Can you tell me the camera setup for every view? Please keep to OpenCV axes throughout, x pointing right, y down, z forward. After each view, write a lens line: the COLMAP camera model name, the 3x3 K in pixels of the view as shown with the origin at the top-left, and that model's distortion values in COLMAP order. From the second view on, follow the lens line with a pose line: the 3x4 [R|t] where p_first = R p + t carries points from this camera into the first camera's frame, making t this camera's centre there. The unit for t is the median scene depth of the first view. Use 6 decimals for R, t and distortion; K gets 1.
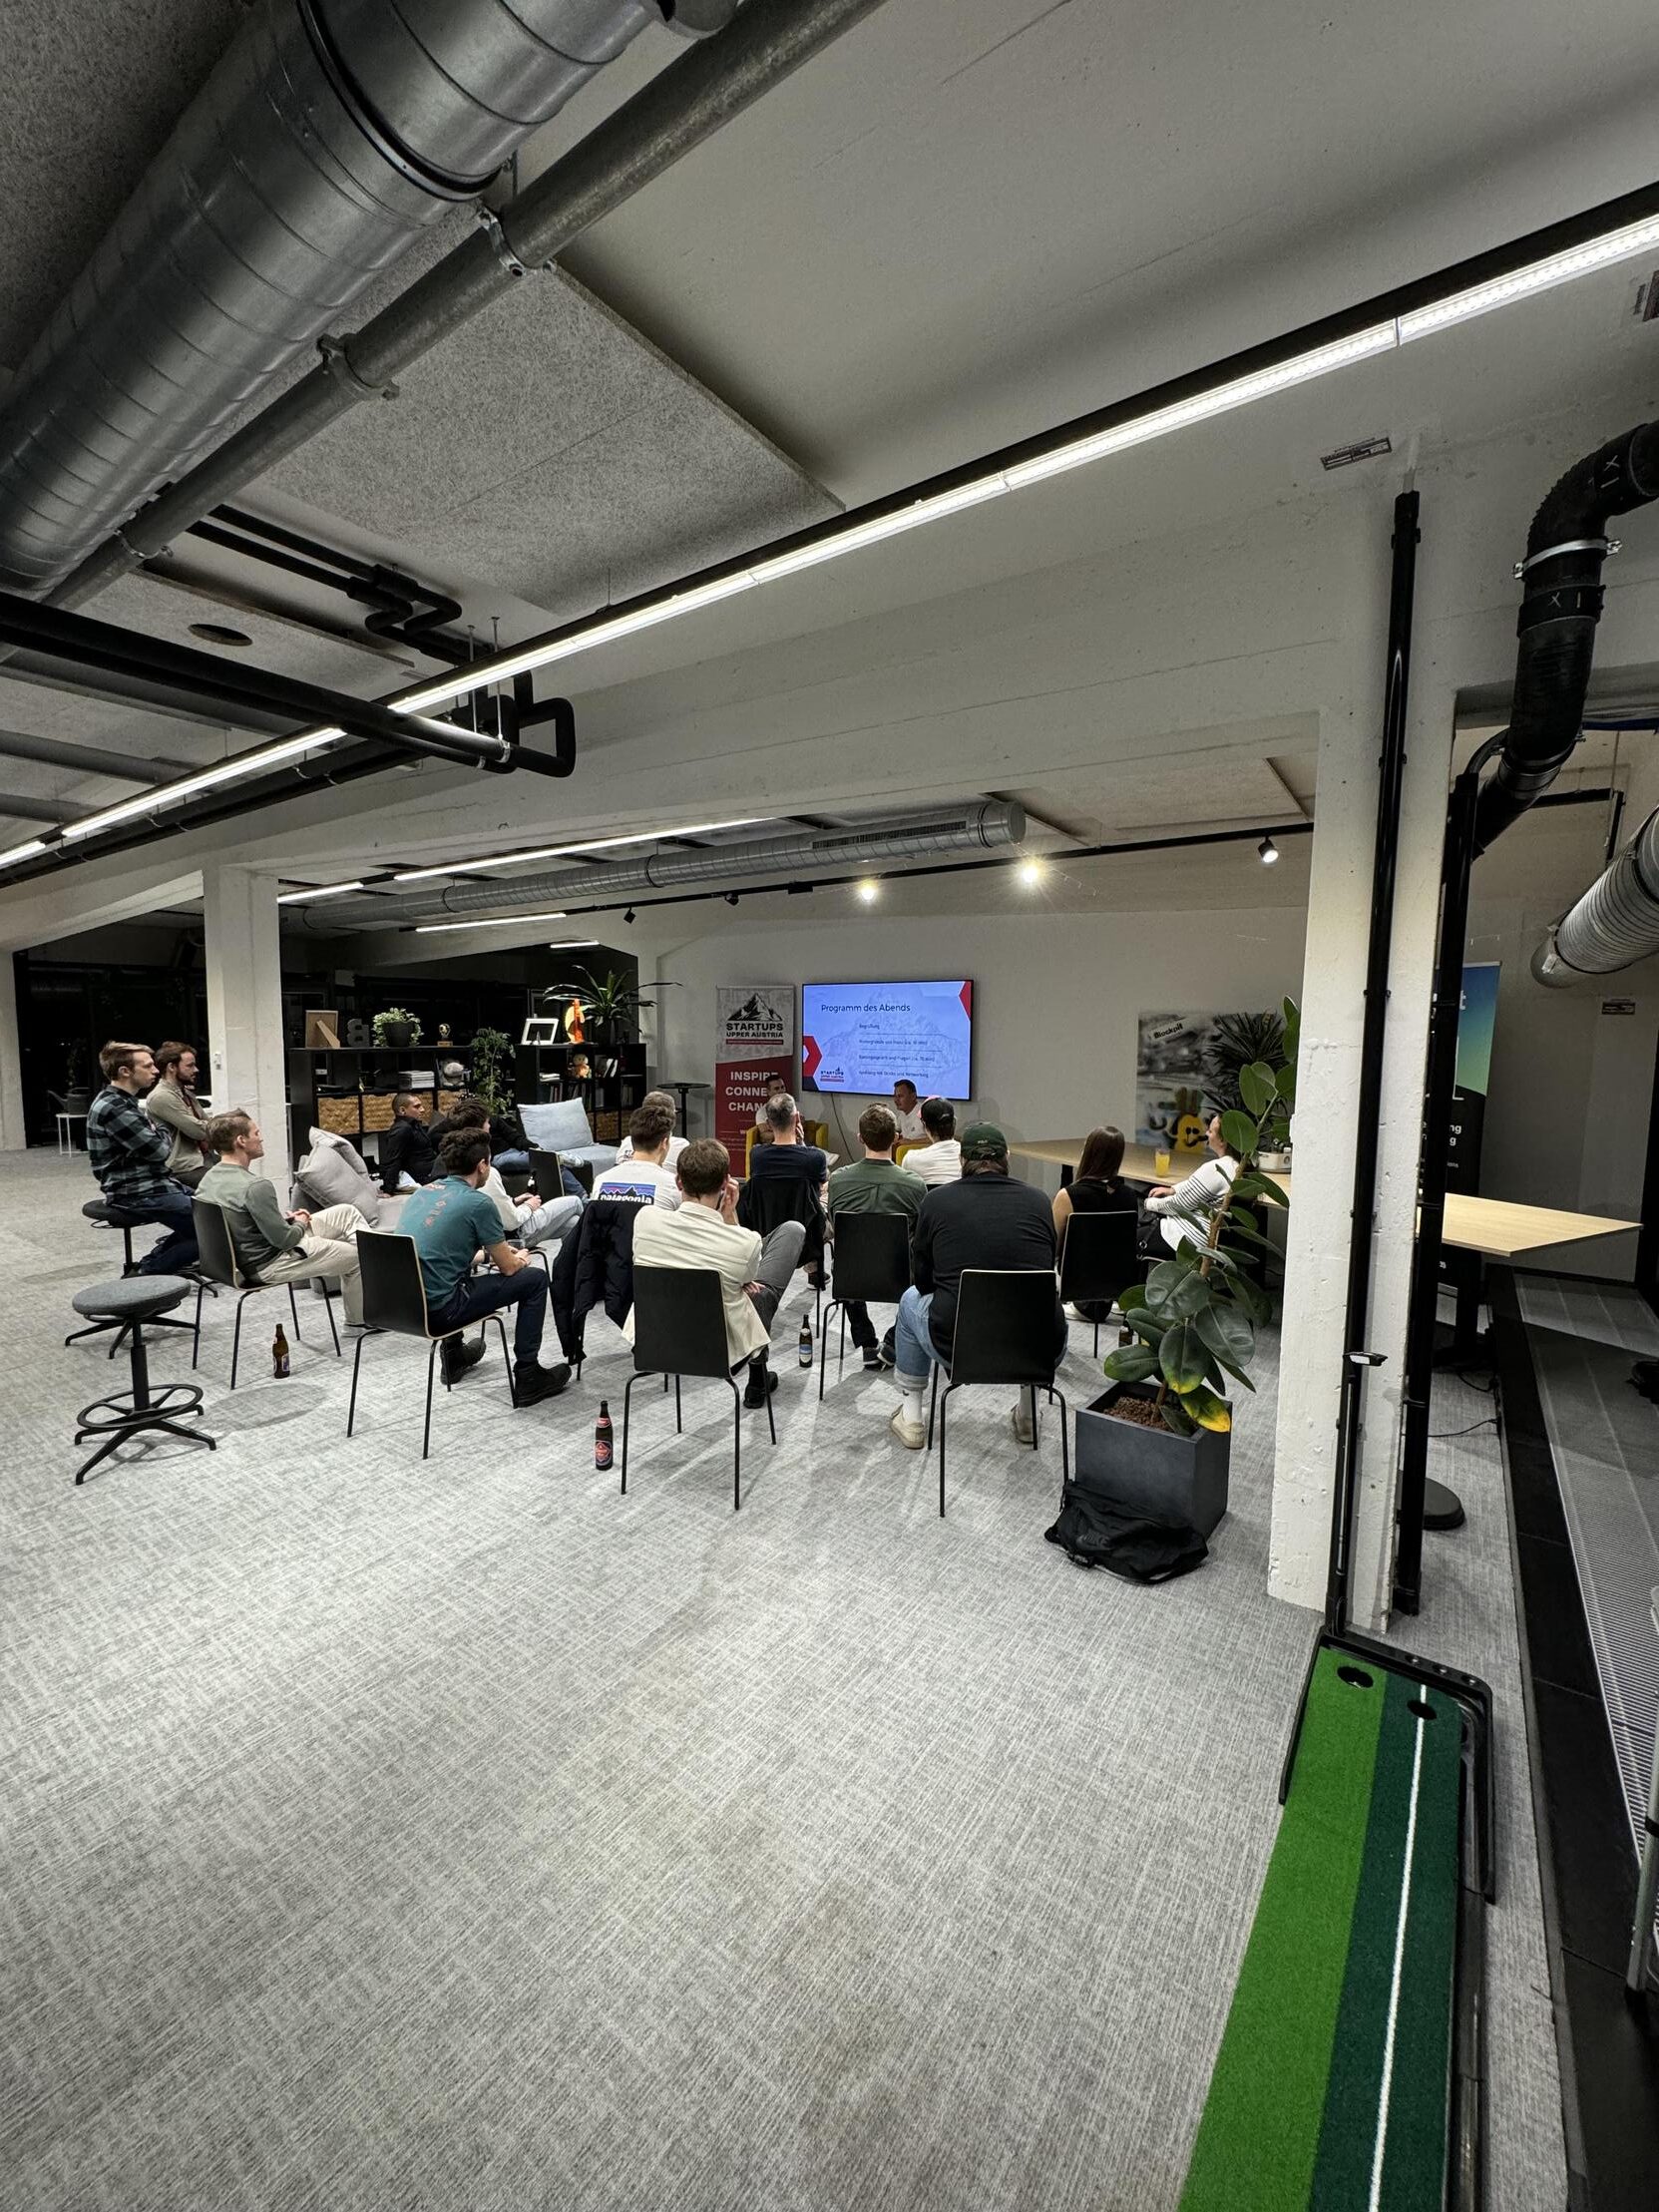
lens RADIAL K [[883.4, 0, 837.3], [0, 883.4, 1106.9], [0, 0, 1]] dist [0.001637, -0.001098]
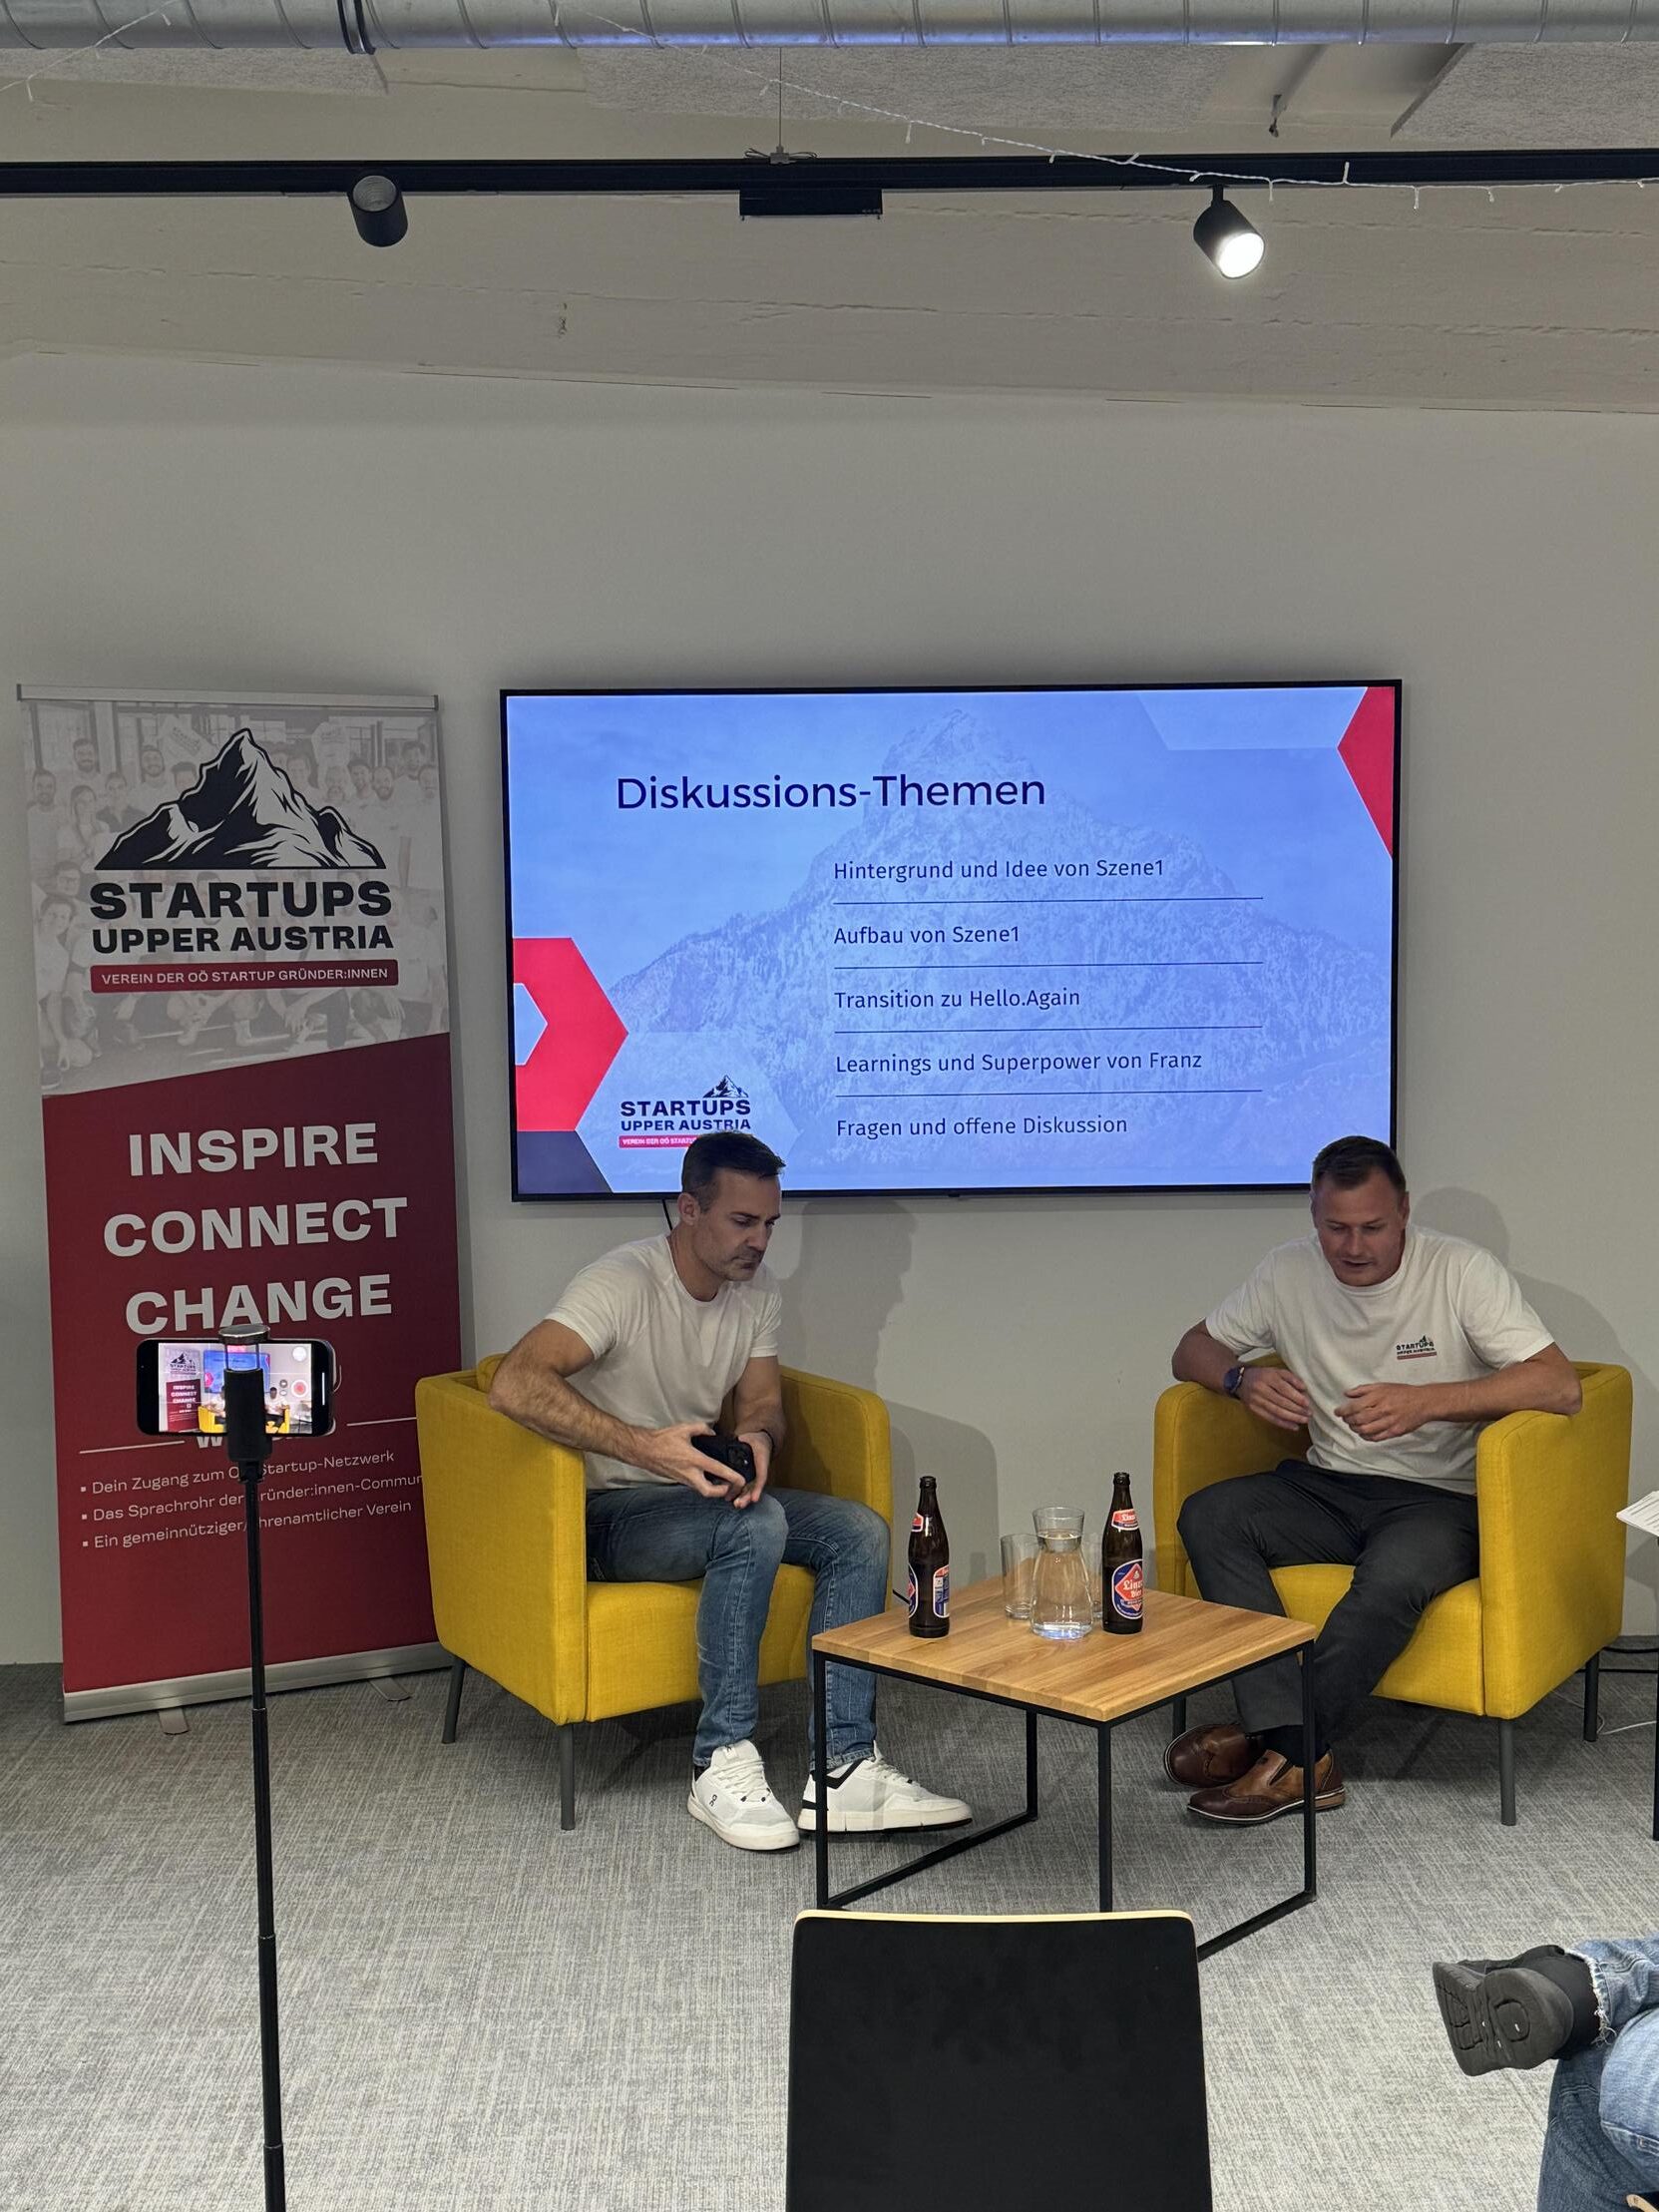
lens RADIAL K [[2748.5, 0, 824.0], [0, 2748.5, 1110.3], [0, 0, 1]] dist [0.120977, 0.000000]
pose [[0.797721, -0.065752, 0.599432, -0.877077], [0.072216, 0.997300, 0.013289, -0.102578], [-0.598688, 0.032688, 0.800315, 1.032107]]
